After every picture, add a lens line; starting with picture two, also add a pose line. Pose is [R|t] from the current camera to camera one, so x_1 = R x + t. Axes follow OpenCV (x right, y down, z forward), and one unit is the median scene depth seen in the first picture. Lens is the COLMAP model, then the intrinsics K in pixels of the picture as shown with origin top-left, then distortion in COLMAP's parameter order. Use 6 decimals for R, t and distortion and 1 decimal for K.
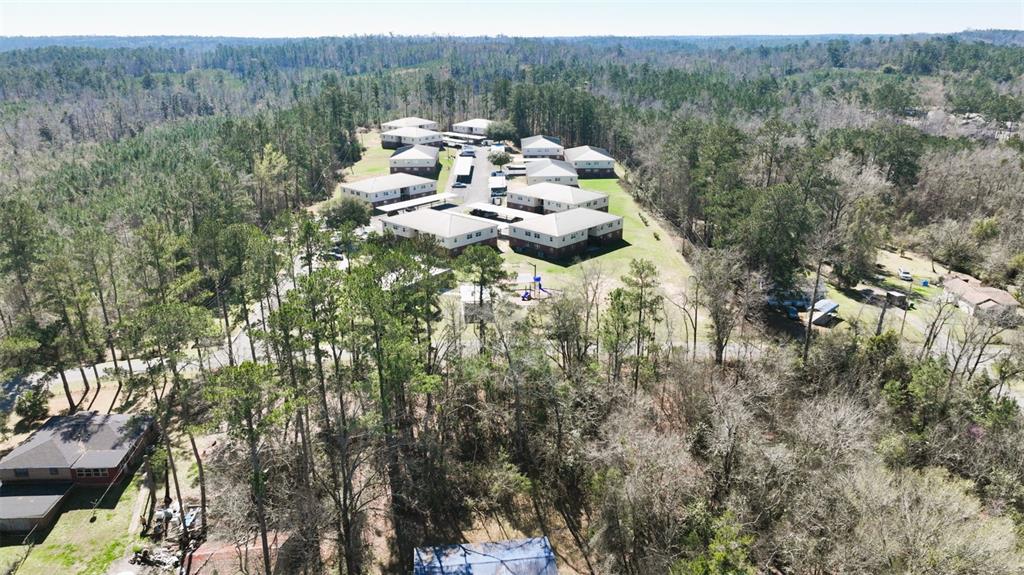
lens RADIAL K [[719.5, 0, 507.4], [0, 719.5, 289.9], [0, 0, 1]] dist [-0.000801, 0.016516]
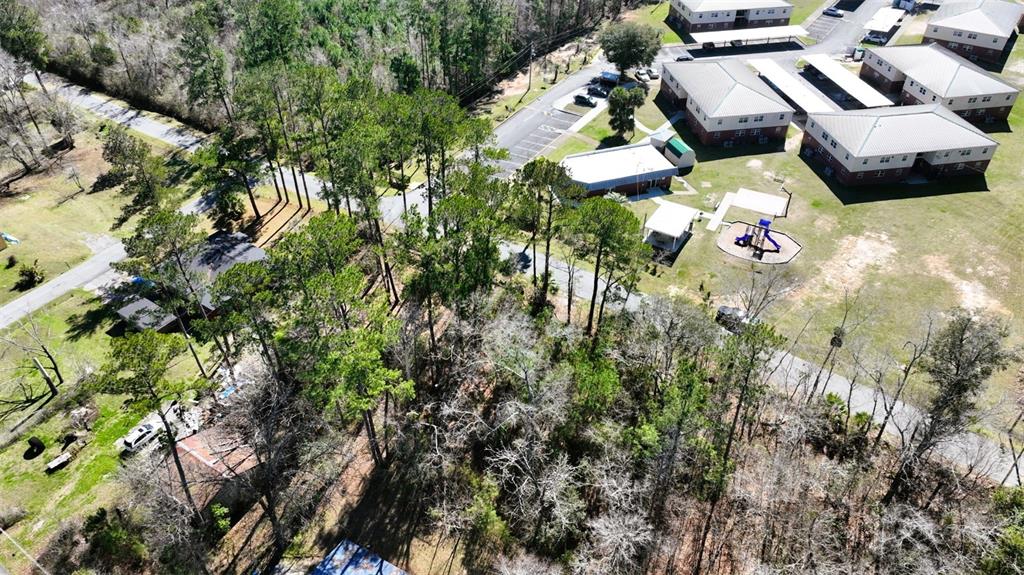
lens RADIAL K [[719.5, 0, 507.4], [0, 719.5, 289.9], [0, 0, 1]] dist [-0.000801, 0.016516]
pose [[0.805369, 0.376893, -0.457529, 0.134530], [-0.200141, 0.899409, 0.388597, -0.130691], [0.557965, -0.221393, 0.799788, 0.170363]]
